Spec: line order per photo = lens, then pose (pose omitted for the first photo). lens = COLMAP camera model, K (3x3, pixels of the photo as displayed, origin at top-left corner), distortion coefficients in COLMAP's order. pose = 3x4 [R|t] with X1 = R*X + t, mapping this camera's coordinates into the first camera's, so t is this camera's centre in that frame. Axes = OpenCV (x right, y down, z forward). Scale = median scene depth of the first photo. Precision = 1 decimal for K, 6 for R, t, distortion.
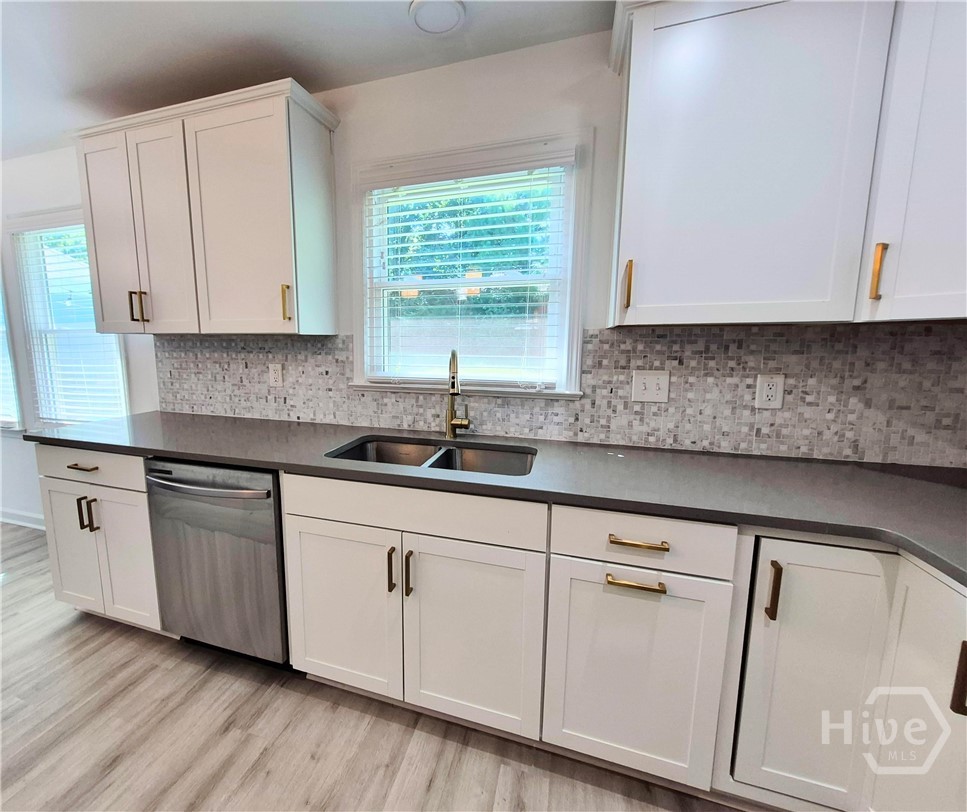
lens RADIAL K [[414.2, 0, 481.8], [0, 414.2, 409.7], [0, 0, 1]] dist [0.002502, -0.000259]
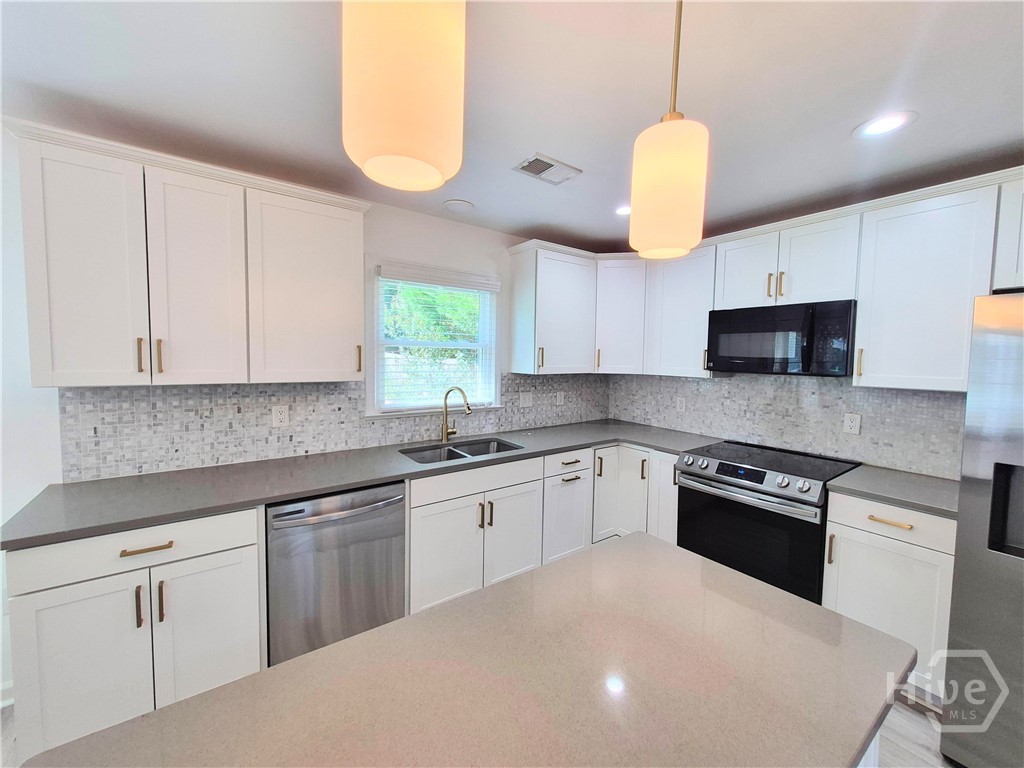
lens RADIAL K [[403.6, 0, 510.0], [0, 403.6, 381.8], [0, 0, 1]] dist [0.007383, -0.000314]
pose [[0.572999, -0.045548, 0.818289, -1.200641], [0.103718, 0.994457, -0.017273, -0.109617], [-0.812966, 0.094769, 0.574547, -0.113392]]
